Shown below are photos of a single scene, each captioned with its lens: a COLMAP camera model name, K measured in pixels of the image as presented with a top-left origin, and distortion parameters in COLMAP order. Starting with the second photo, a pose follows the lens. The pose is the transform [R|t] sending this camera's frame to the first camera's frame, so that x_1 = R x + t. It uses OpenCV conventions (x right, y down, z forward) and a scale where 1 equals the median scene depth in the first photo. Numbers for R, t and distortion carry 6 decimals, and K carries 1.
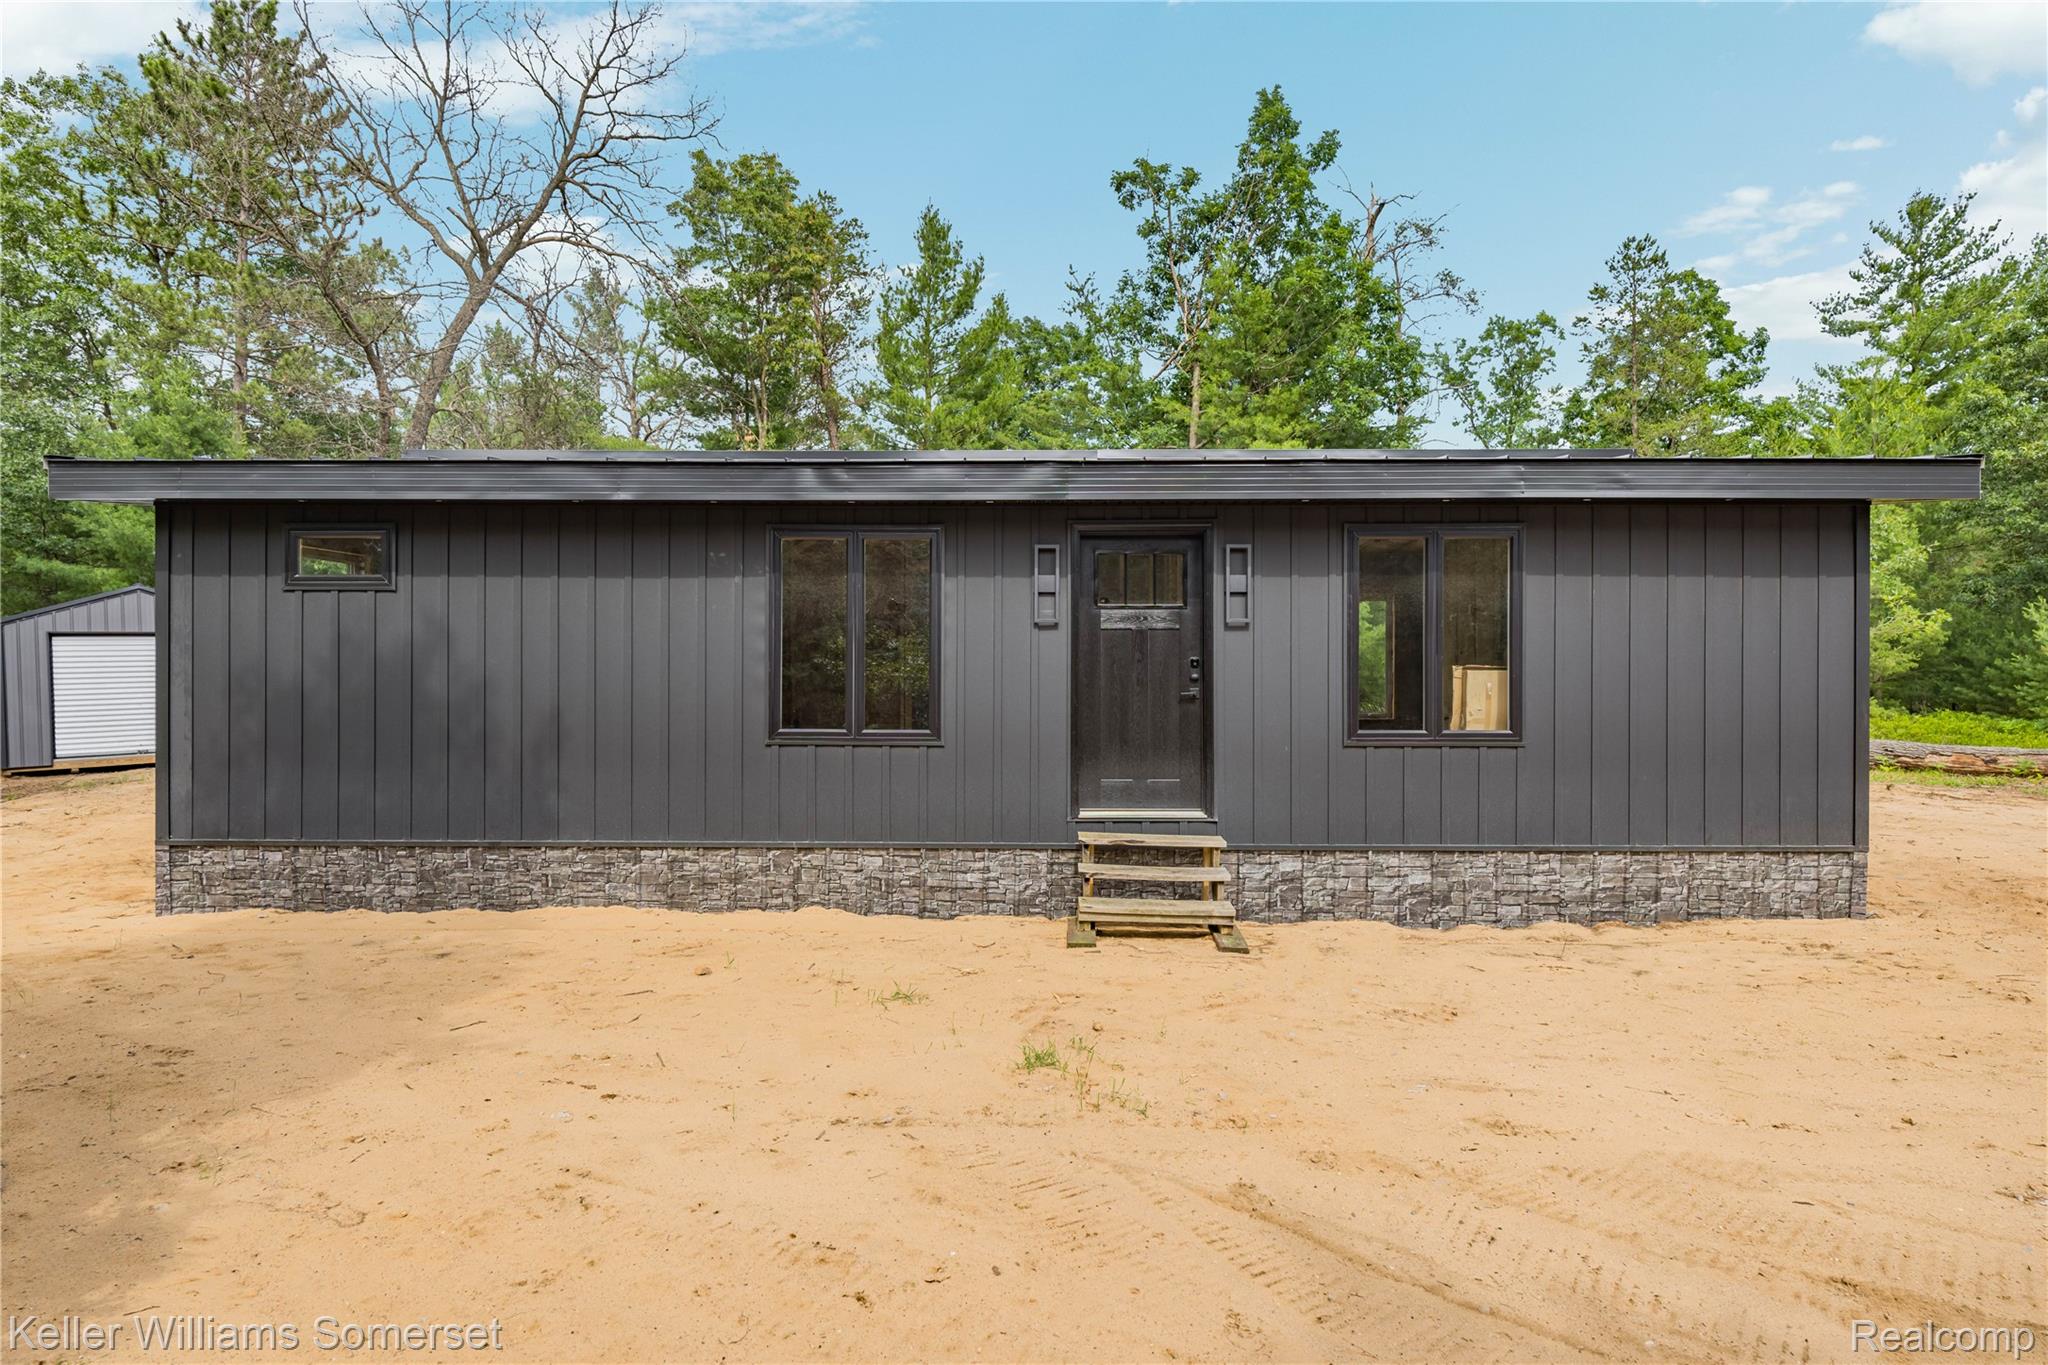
lens RADIAL K [[1117.9, 0, 1024.7], [0, 1117.9, 671.4], [0, 0, 1]] dist [-0.000877, 0.000124]
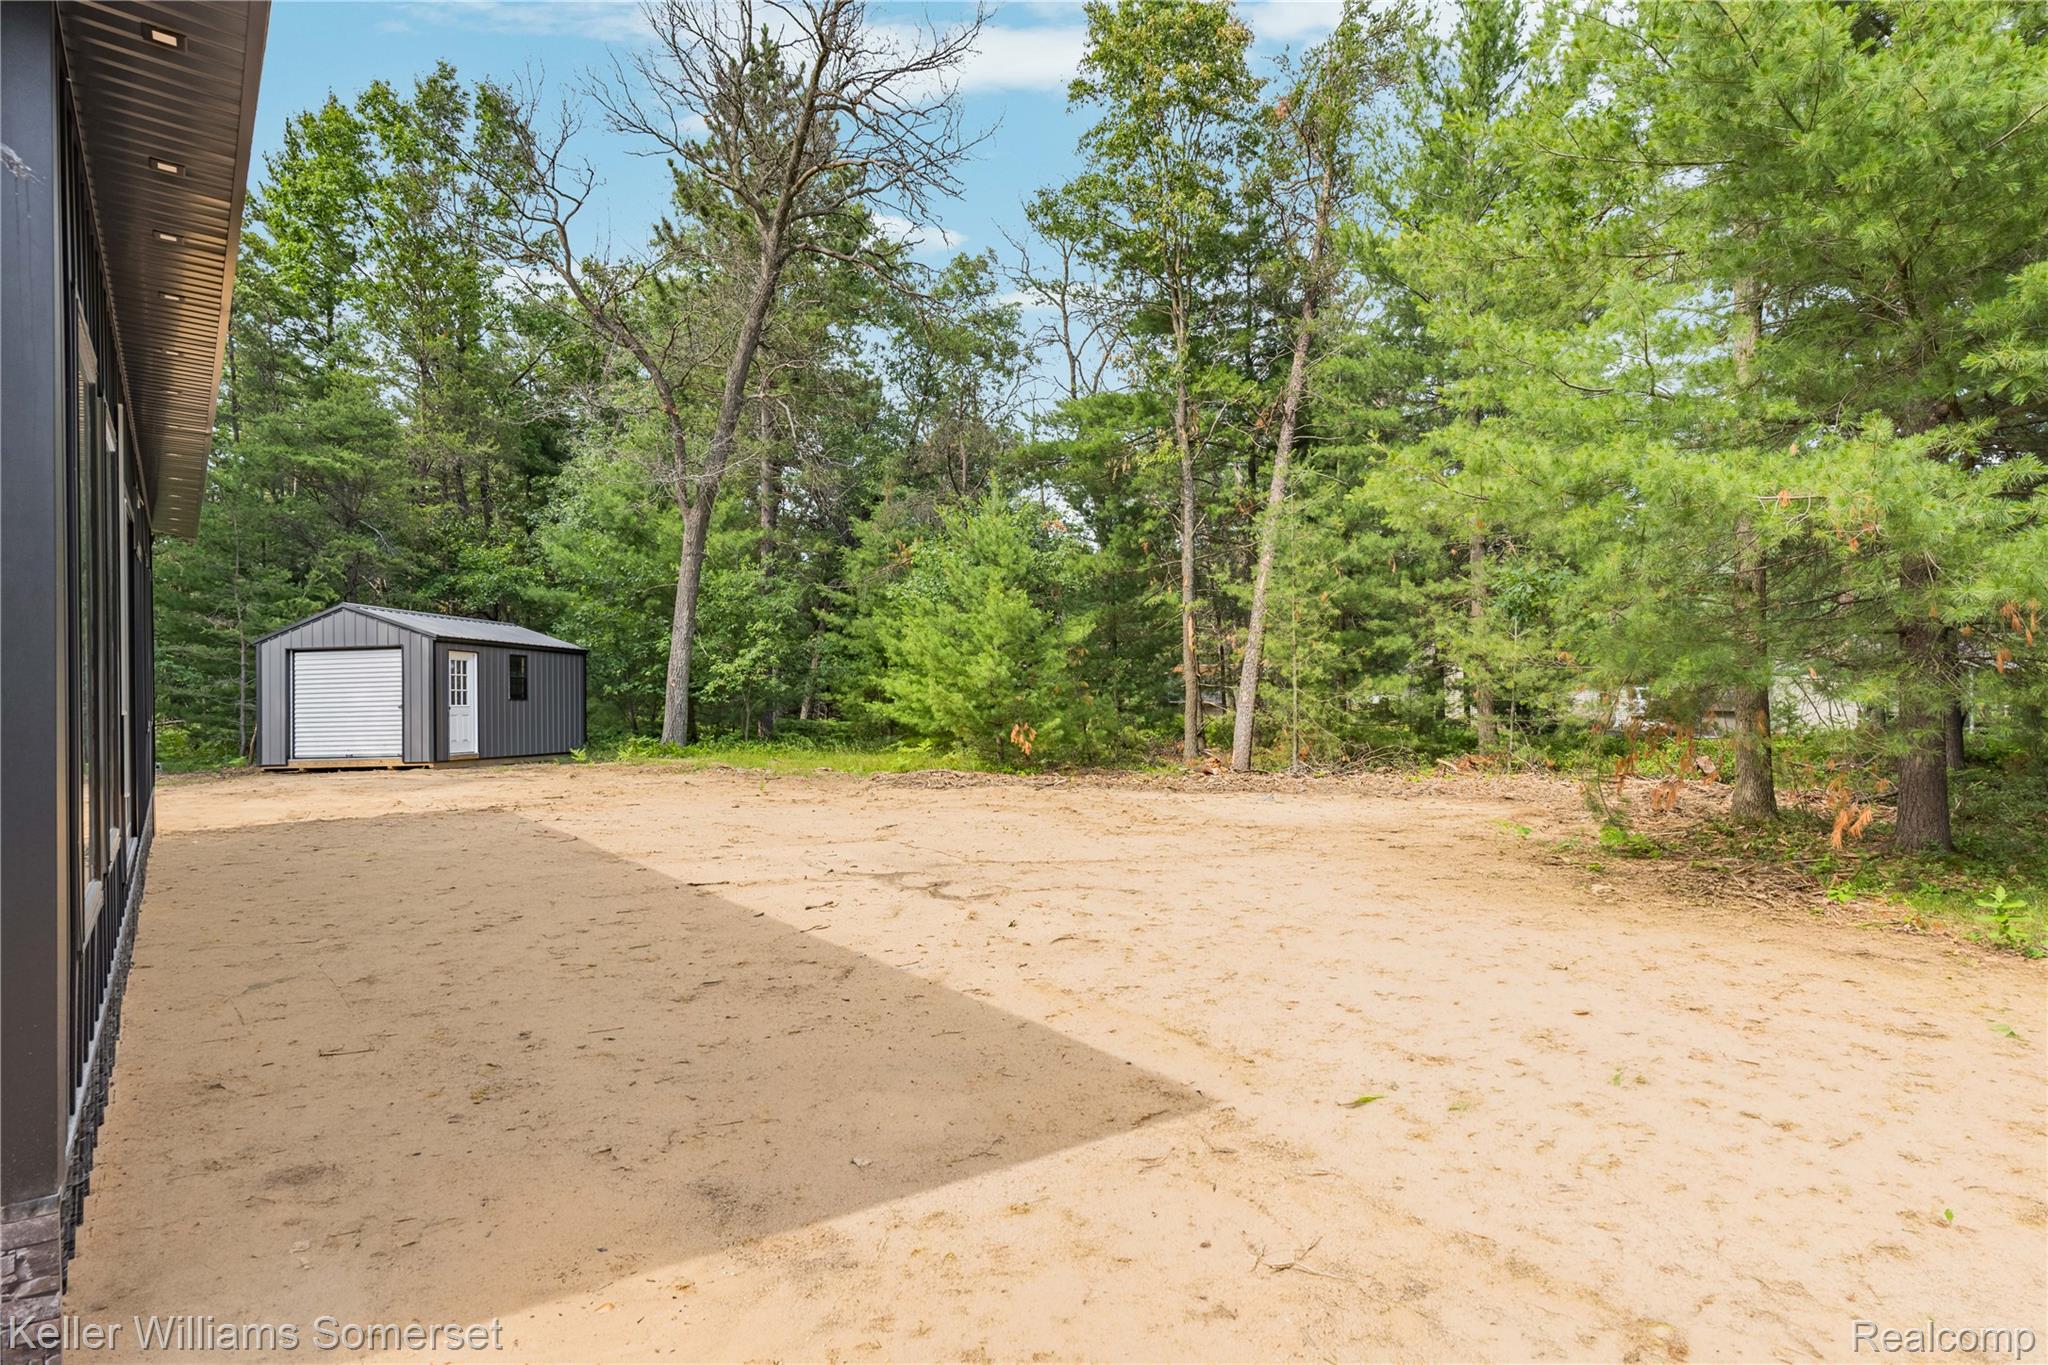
lens RADIAL K [[1117.9, 0, 1024.7], [0, 1117.9, 671.4], [0, 0, 1]] dist [-0.000877, 0.000124]
pose [[0.616965, -0.005627, -0.786970, 1.170981], [0.003538, 0.999984, -0.004376, -0.009285], [0.786982, -0.000085, 0.616975, 2.070073]]
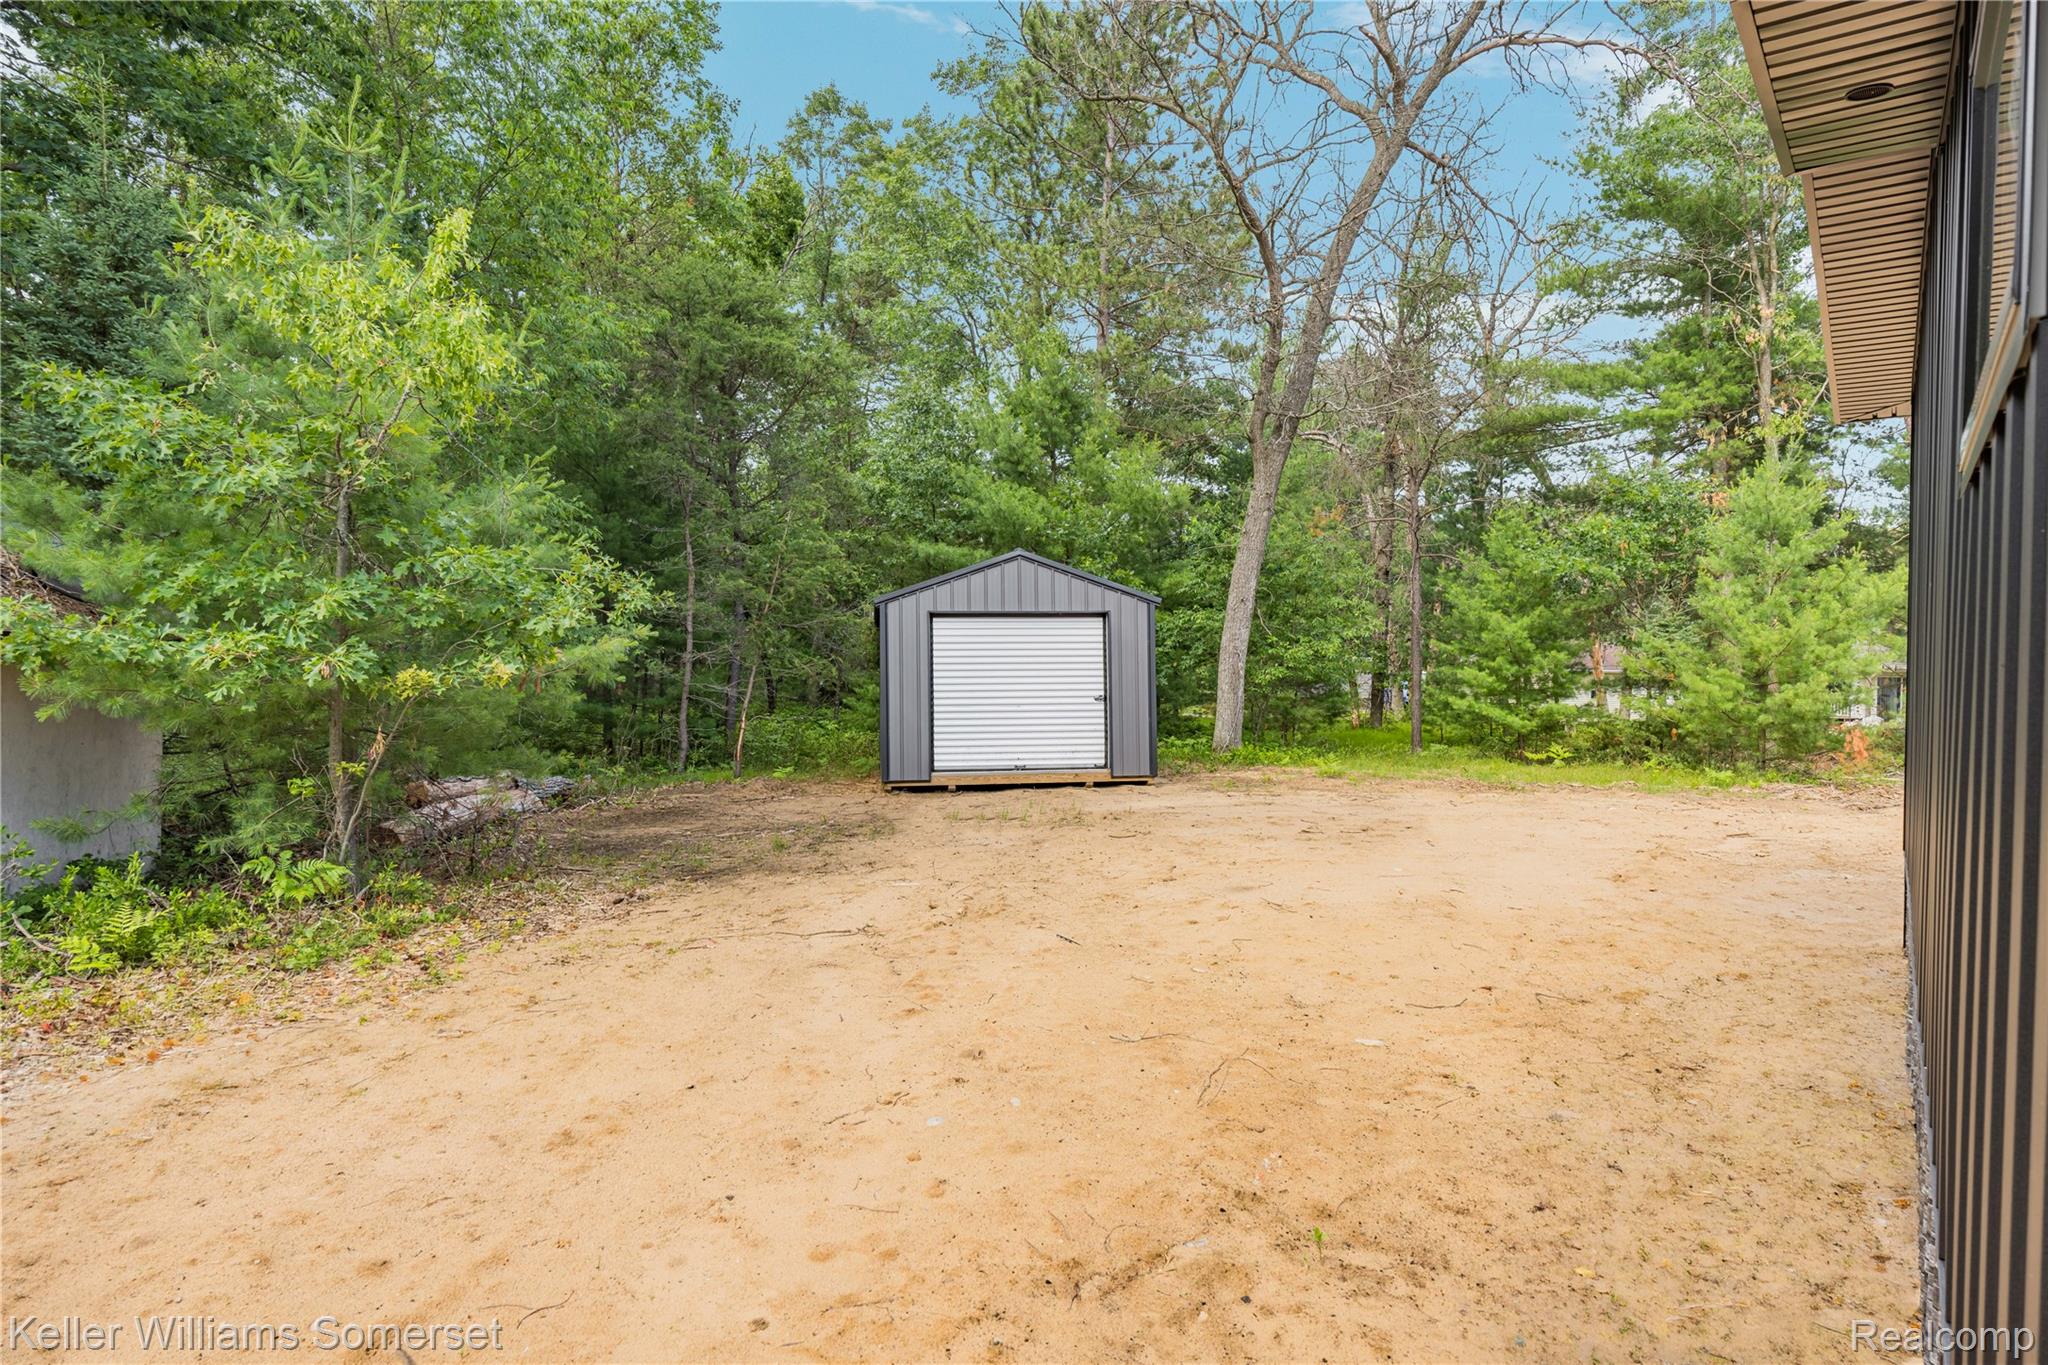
lens RADIAL K [[1119.2, 0, 1032.4], [0, 1119.2, 690.1], [0, 0, 1]] dist [0.000560, 0.000172]
pose [[0.803081, 0.026619, -0.595275, -0.795037], [-0.018897, 0.999637, 0.019207, 0.008926], [0.595571, -0.004176, 0.803292, 0.945315]]
